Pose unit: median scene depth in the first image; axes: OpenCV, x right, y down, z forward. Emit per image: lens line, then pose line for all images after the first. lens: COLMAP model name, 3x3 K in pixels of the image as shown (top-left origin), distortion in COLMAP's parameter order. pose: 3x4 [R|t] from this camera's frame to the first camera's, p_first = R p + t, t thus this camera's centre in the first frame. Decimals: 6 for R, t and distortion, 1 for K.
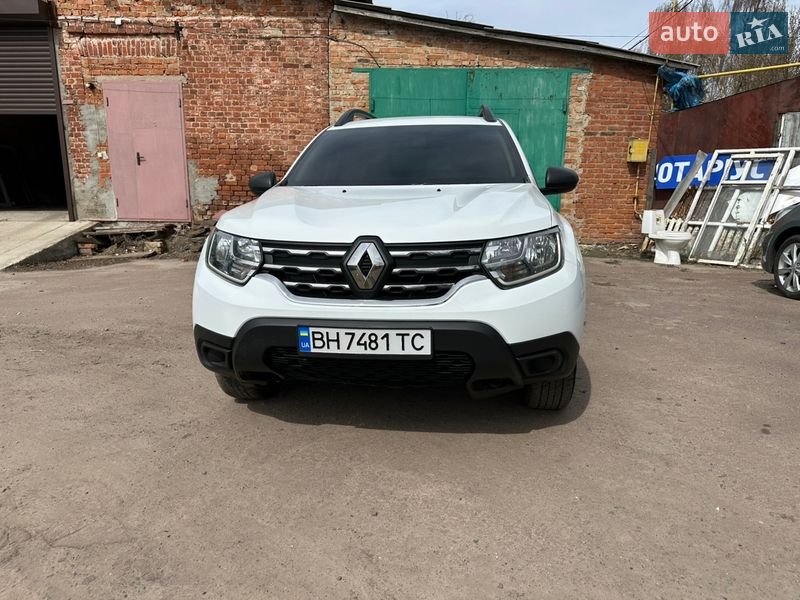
lens RADIAL K [[564.9, 0, 395.9], [0, 564.9, 298.7], [0, 0, 1]] dist [0.052002, -0.065659]
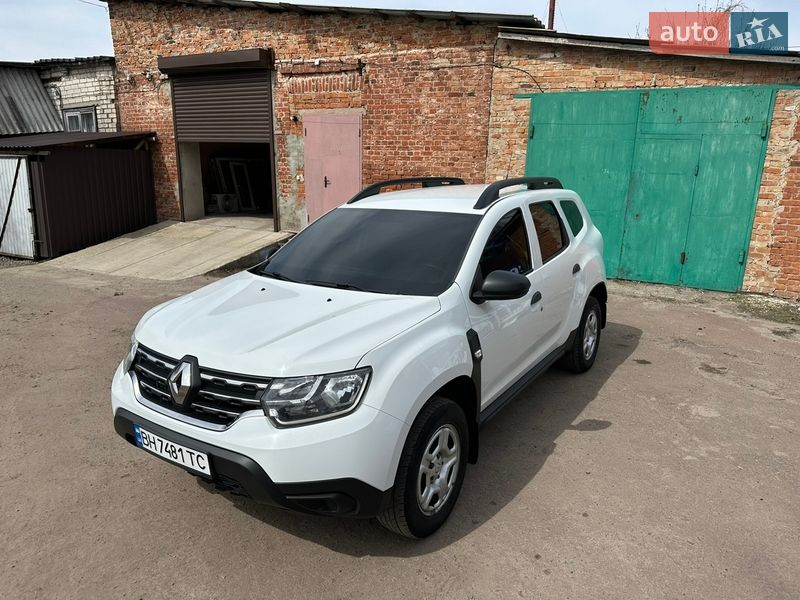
lens RADIAL K [[566.9, 0, 400.0], [0, 566.9, 300.0], [0, 0, 1]] dist [0.041310, -0.052499]
pose [[0.902518, 0.109463, -0.416509, 0.194226], [-0.101292, 0.993981, 0.041744, -0.076927], [0.418571, 0.004514, 0.908173, 0.033700]]
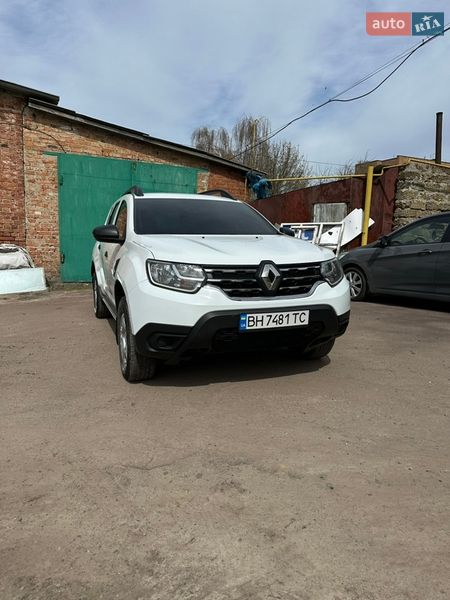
lens RADIAL K [[423.7, 0, 223.1], [0, 423.7, 294.6], [0, 0, 1]] dist [0.052002, -0.065659]
pose [[0.880527, -0.046548, 0.471705, -0.193172], [0.084919, 0.994557, -0.060374, 0.015000], [-0.466327, 0.093218, 0.879687, -0.020678]]
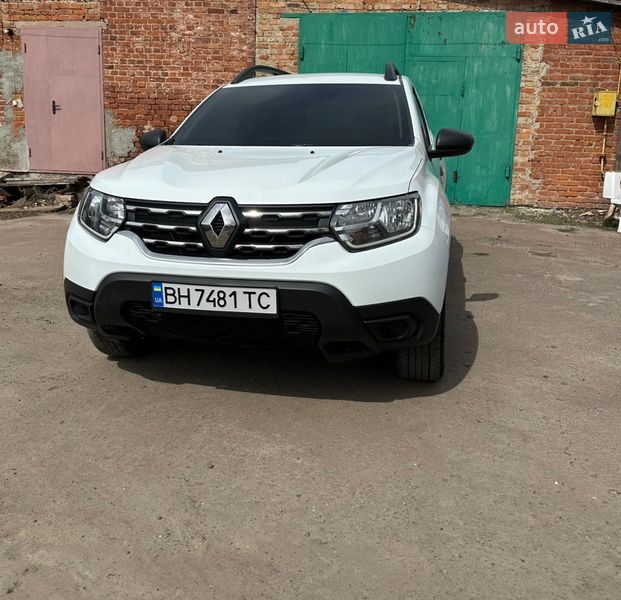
lens RADIAL K [[653.0, 0, 284.9], [0, 653.0, 227.6], [0, 0, 1]] dist [0.141827, -0.275183]
pose [[0.994786, 0.026795, -0.098401, 0.044860], [-0.032442, 0.997890, -0.056243, 0.002253], [0.096686, 0.059142, 0.993556, -0.044951]]
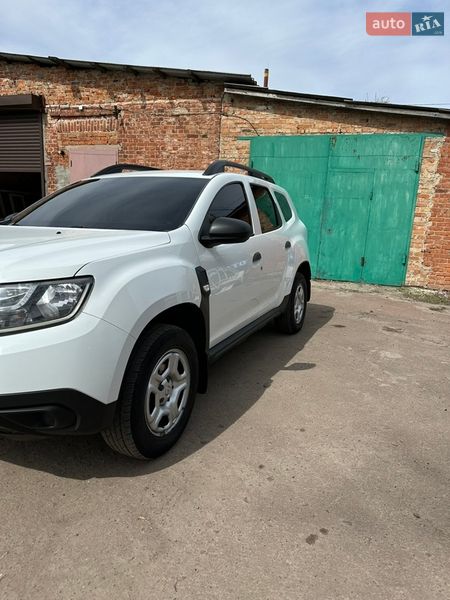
lens RADIAL K [[425.2, 0, 223.1], [0, 425.2, 298.3], [0, 0, 1]] dist [0.041310, -0.052499]
pose [[0.957667, 0.084839, -0.275094, 0.186499], [-0.094268, 0.995321, -0.021212, -0.025244], [0.272008, 0.046246, 0.961183, 0.097207]]
